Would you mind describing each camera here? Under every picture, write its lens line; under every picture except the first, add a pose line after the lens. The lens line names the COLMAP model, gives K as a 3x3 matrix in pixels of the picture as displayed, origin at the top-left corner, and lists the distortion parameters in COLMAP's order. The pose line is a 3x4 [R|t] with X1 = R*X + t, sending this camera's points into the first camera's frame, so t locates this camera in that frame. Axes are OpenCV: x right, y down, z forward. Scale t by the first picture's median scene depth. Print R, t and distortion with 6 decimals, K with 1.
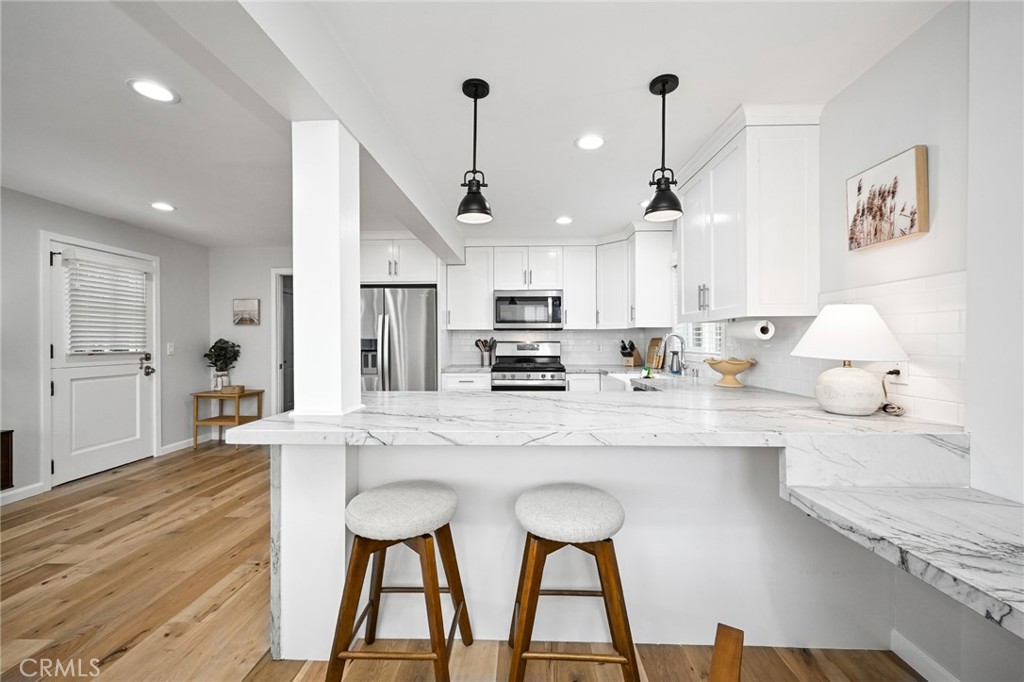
lens RADIAL K [[405.3, 0, 513.2], [0, 405.3, 341.5], [0, 0, 1]] dist [0.000181, 0.000905]
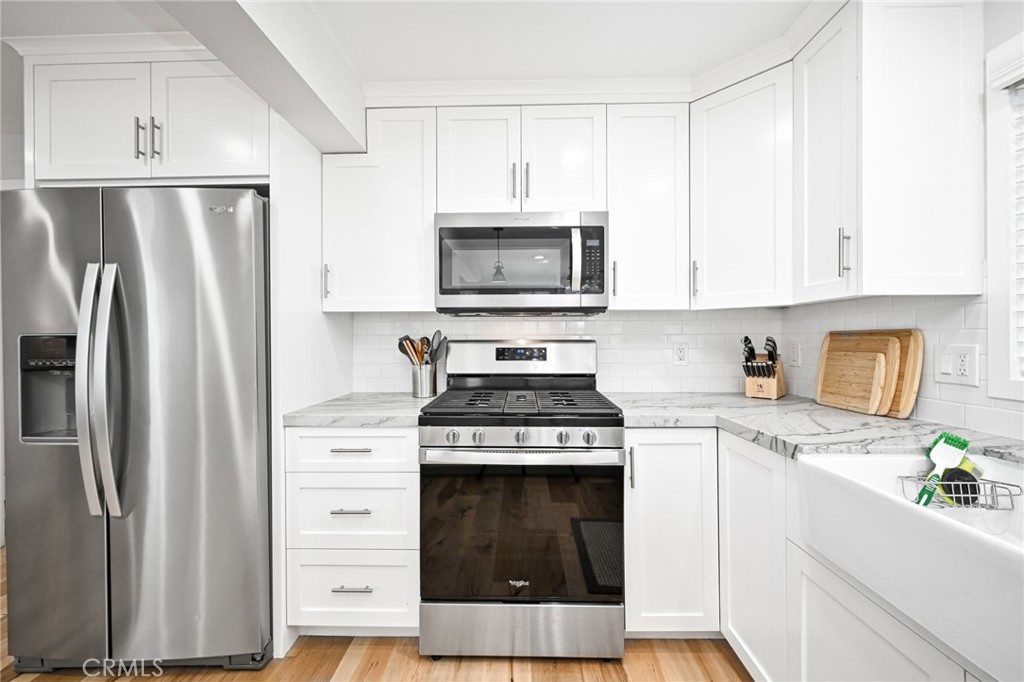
lens RADIAL K [[405.3, 0, 514.3], [0, 405.3, 339.5], [0, 0, 1]] dist [0.000181, 0.000905]
pose [[0.999948, -0.002791, 0.009758, 0.028765], [0.002766, 0.999993, 0.002643, -0.002088], [-0.009765, -0.002616, 0.999949, 0.655505]]
